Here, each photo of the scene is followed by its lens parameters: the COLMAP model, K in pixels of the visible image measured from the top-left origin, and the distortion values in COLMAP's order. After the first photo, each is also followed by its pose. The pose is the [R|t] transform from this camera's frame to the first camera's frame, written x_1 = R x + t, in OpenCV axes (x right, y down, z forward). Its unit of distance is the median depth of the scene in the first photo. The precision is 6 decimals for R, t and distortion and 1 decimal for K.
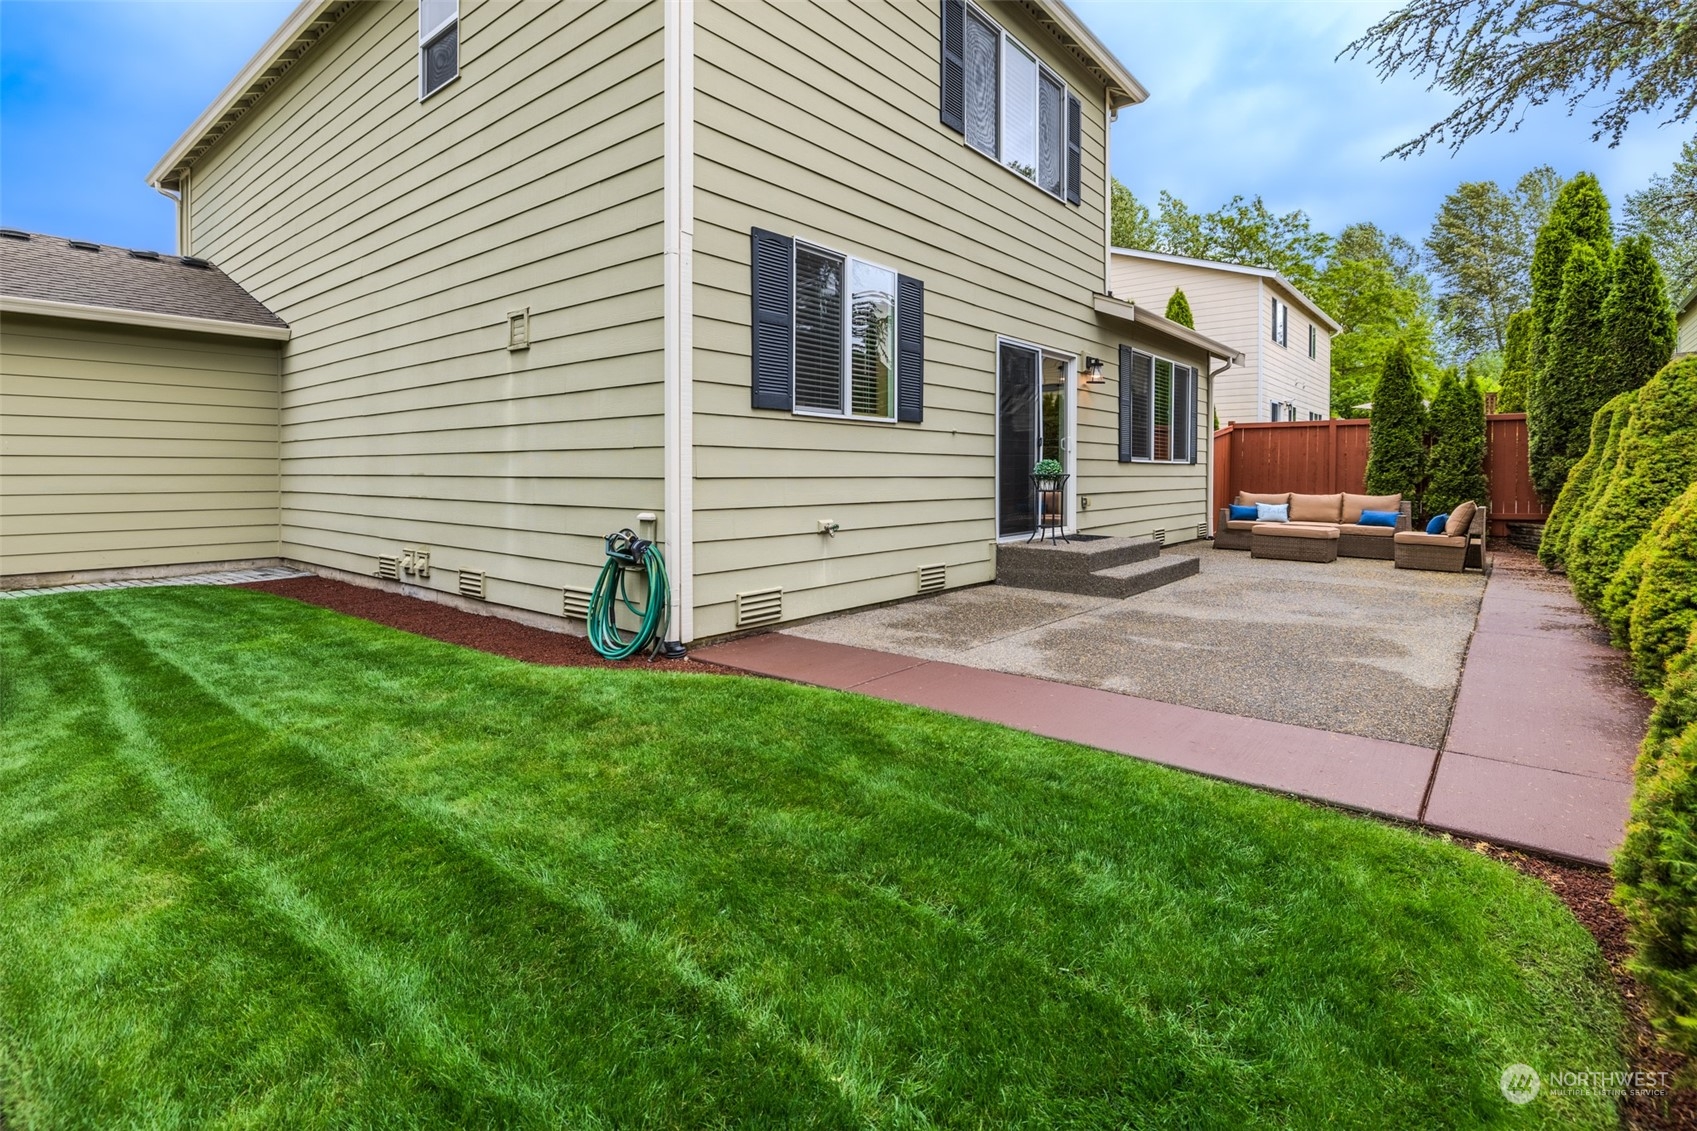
lens RADIAL K [[813.1, 0, 807.4], [0, 813.1, 488.7], [0, 0, 1]] dist [0.000129, -0.000321]
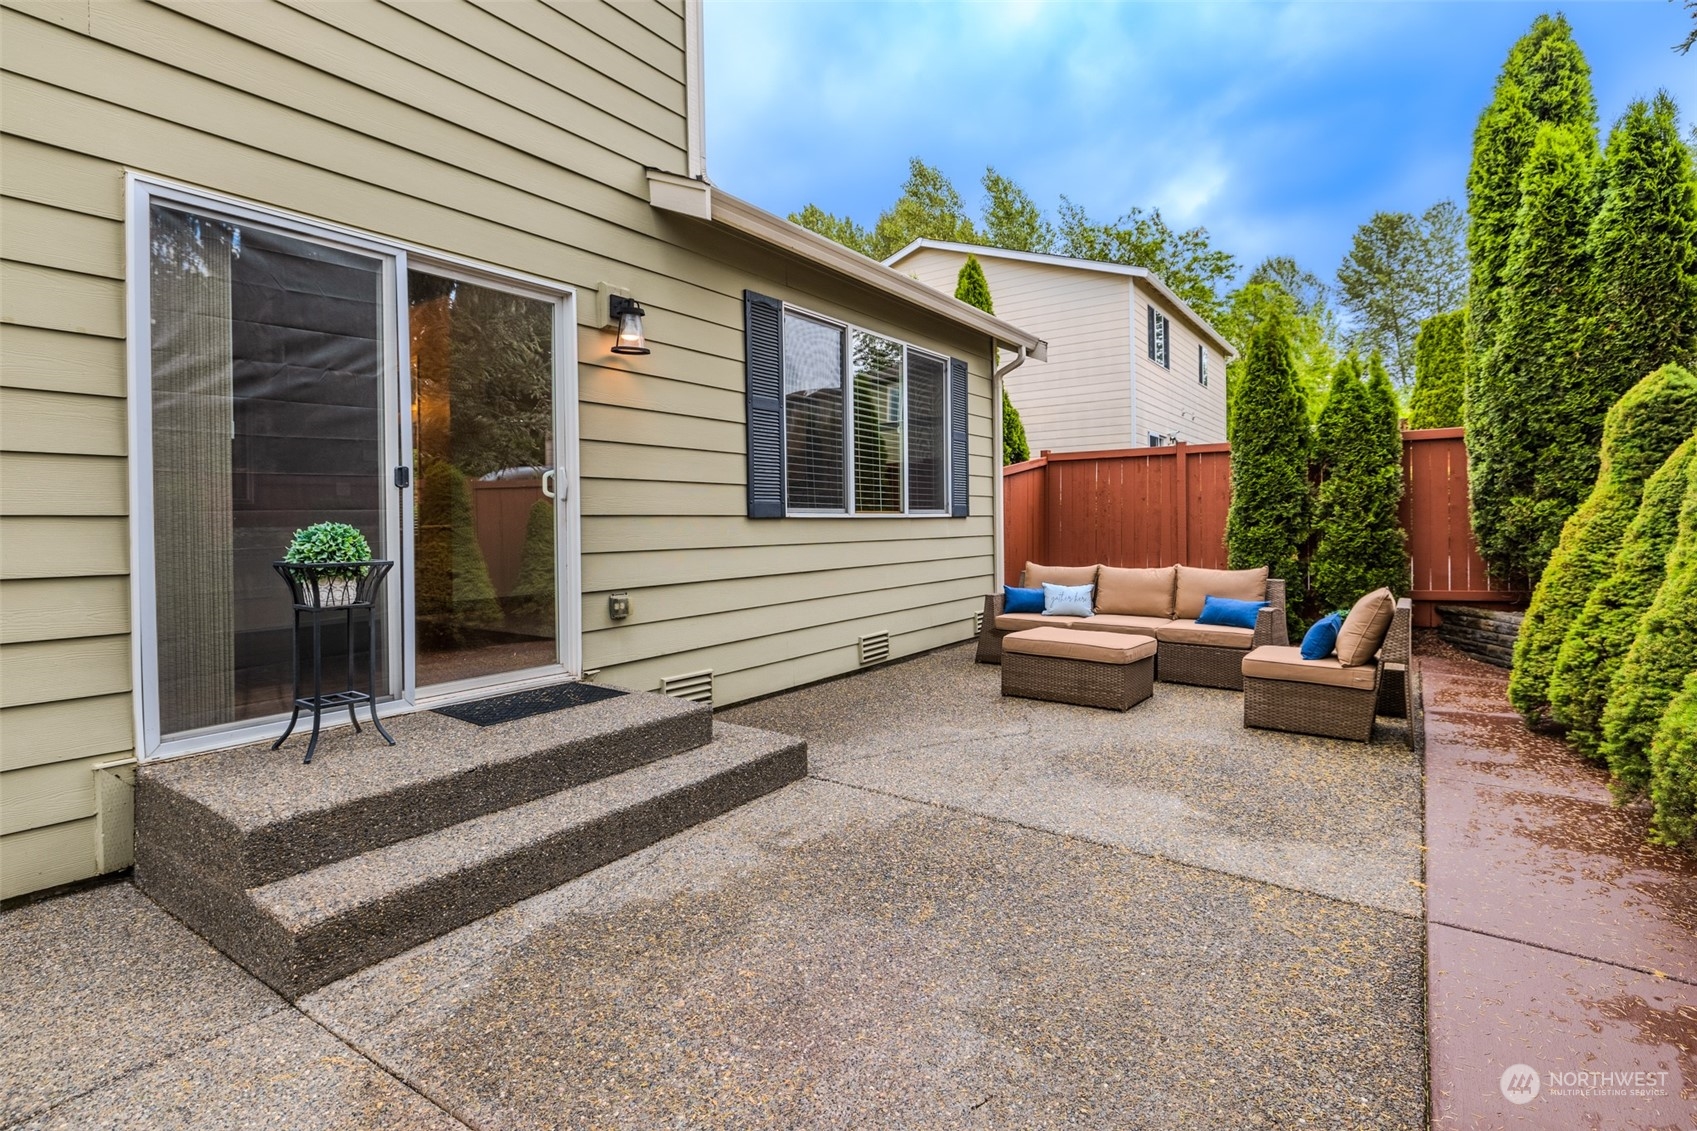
lens RADIAL K [[815.1, 0, 847.4], [0, 815.1, 533.2], [0, 0, 1]] dist [-0.001509, 0.000483]
pose [[0.994231, -0.017320, 0.105854, 0.371046], [0.018024, 0.999821, -0.005696, -0.018646], [-0.105737, 0.007571, 0.994365, 0.456564]]
